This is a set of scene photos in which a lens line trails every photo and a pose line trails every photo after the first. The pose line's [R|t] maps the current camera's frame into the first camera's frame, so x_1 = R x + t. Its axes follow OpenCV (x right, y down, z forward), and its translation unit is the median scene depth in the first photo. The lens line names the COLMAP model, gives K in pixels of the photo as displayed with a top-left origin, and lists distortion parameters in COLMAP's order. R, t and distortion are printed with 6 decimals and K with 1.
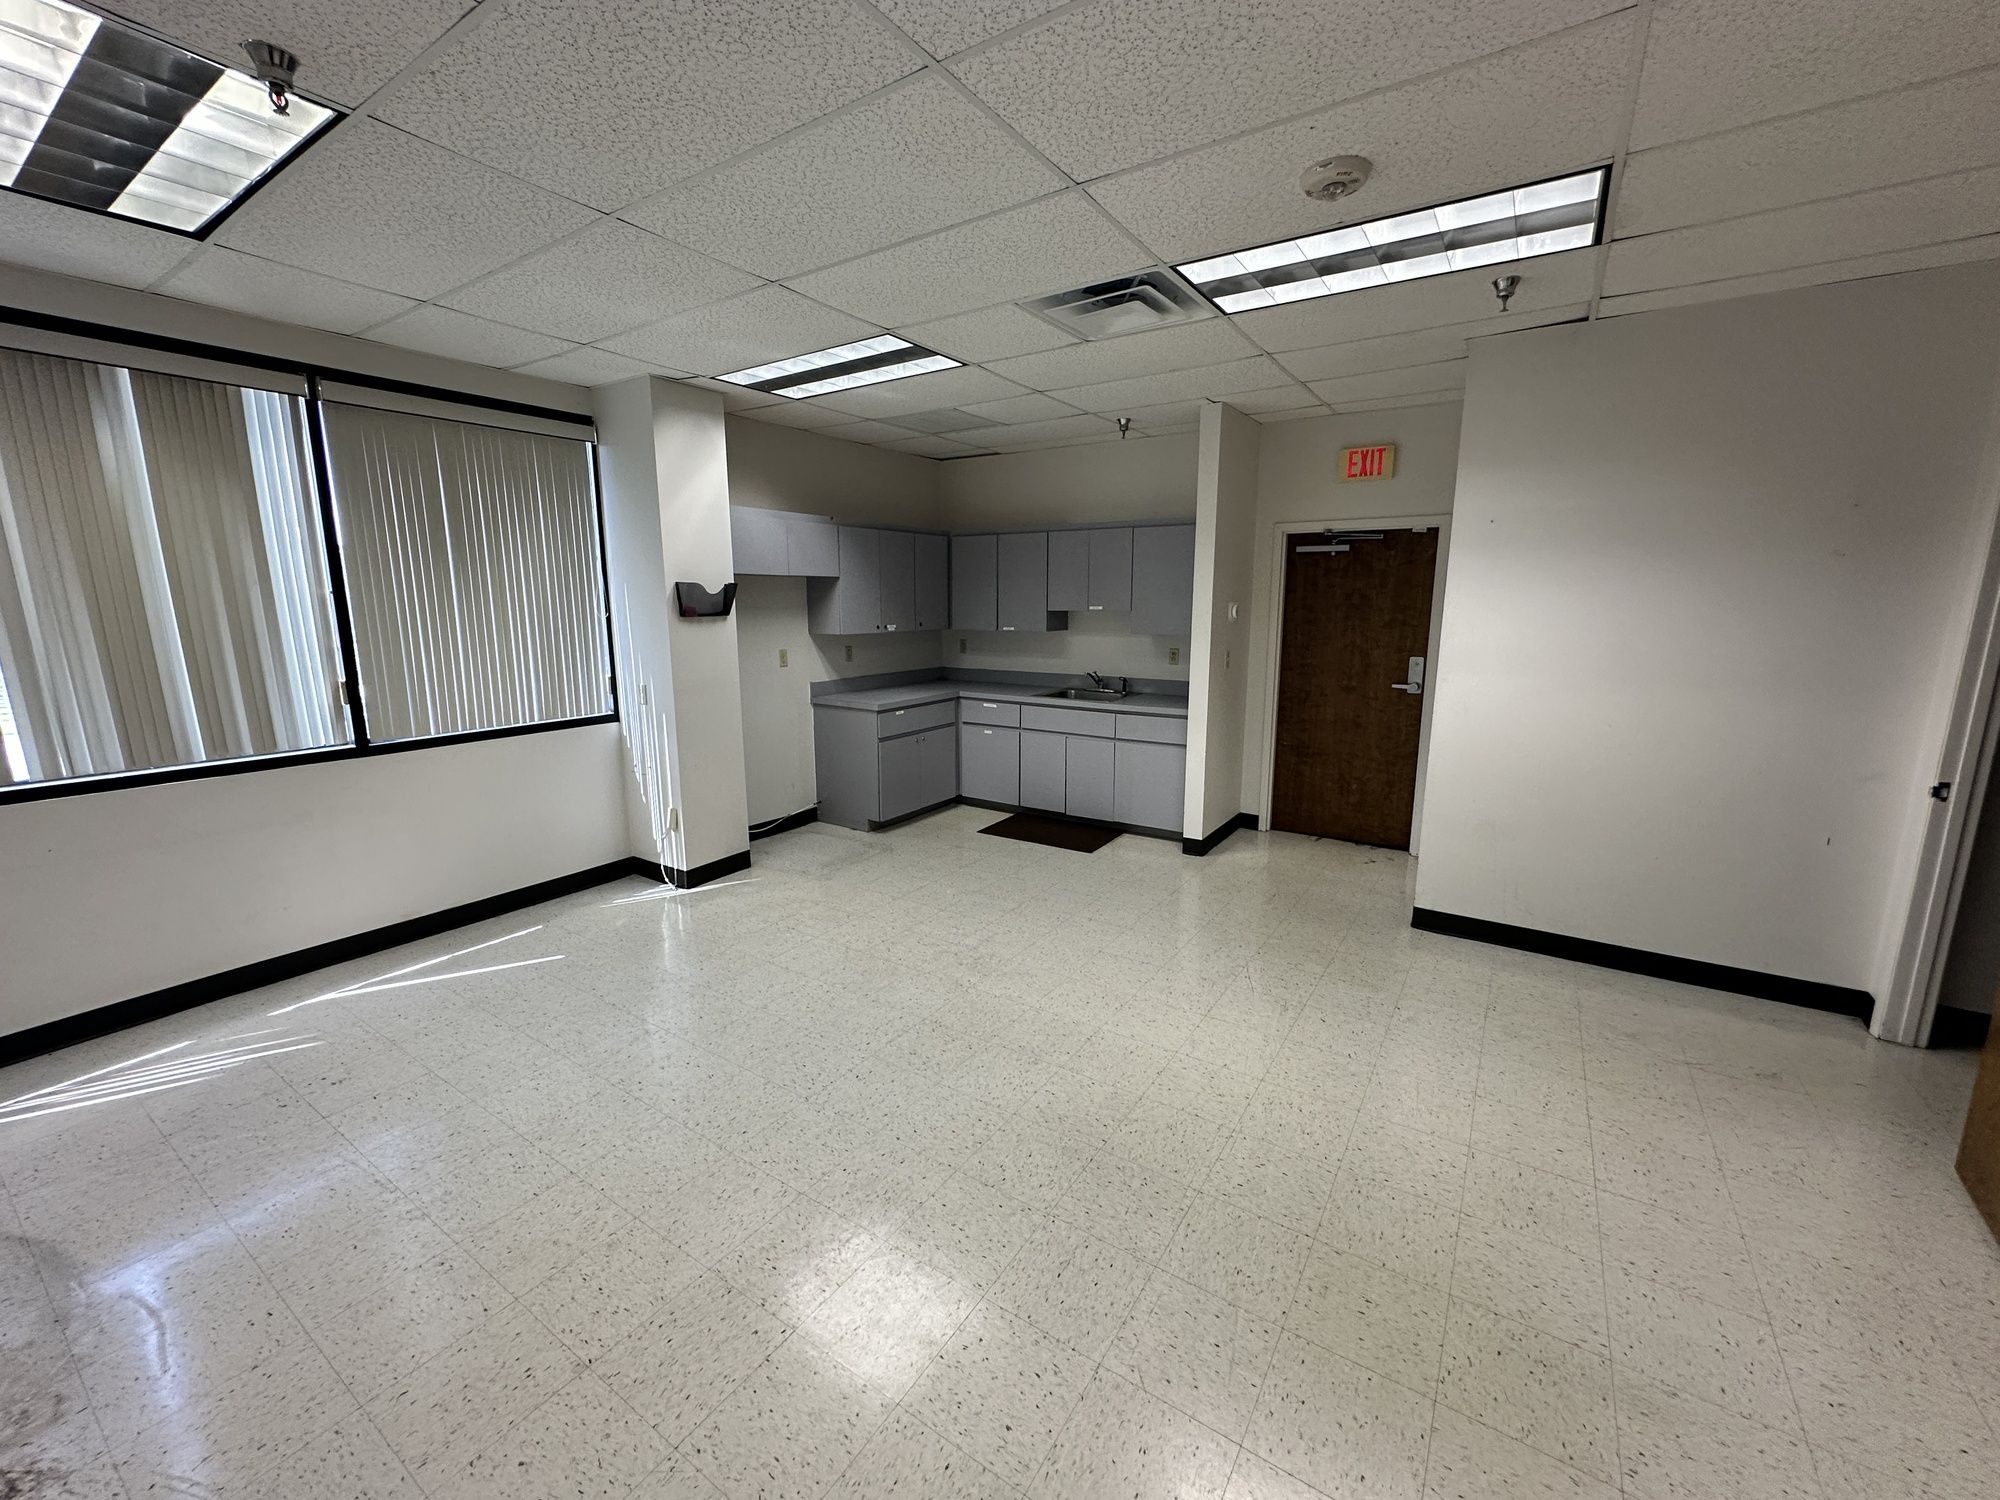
lens RADIAL K [[801.4, 0, 1005.5], [0, 801.4, 747.1], [0, 0, 1]] dist [-0.000390, -0.000021]
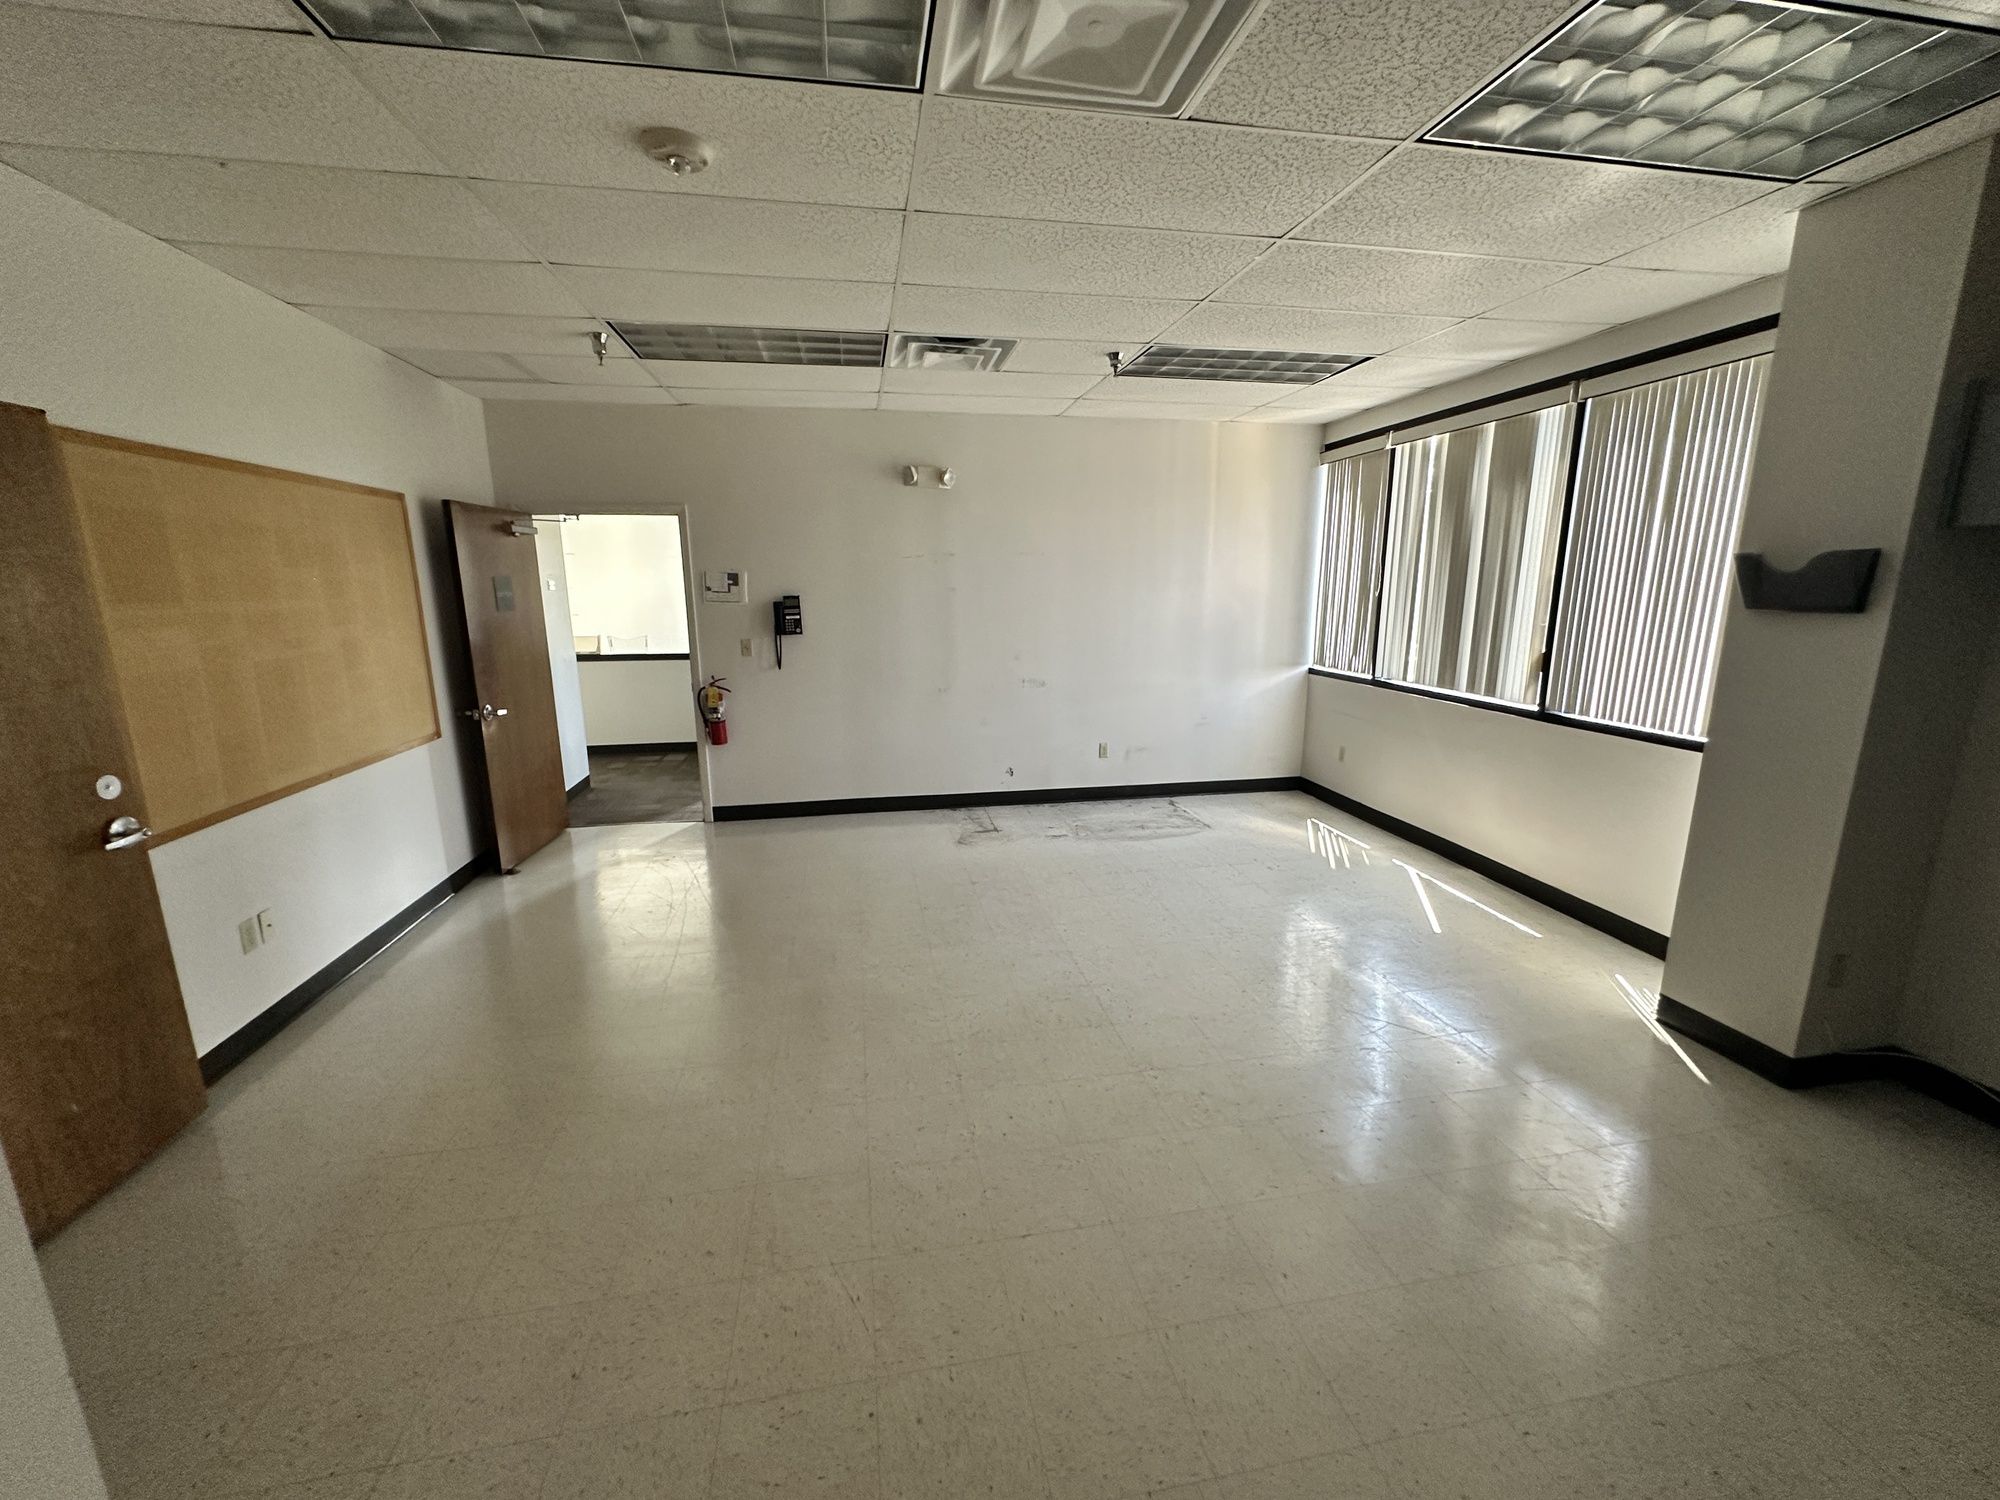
lens RADIAL K [[801.4, 0, 1008.2], [0, 801.4, 751.2], [0, 0, 1]] dist [-0.000390, -0.000021]
pose [[-0.720932, 0.145105, -0.677644, 0.523932], [-0.128360, 0.932954, 0.336334, -0.237705], [0.681015, 0.329456, -0.653971, 1.264530]]
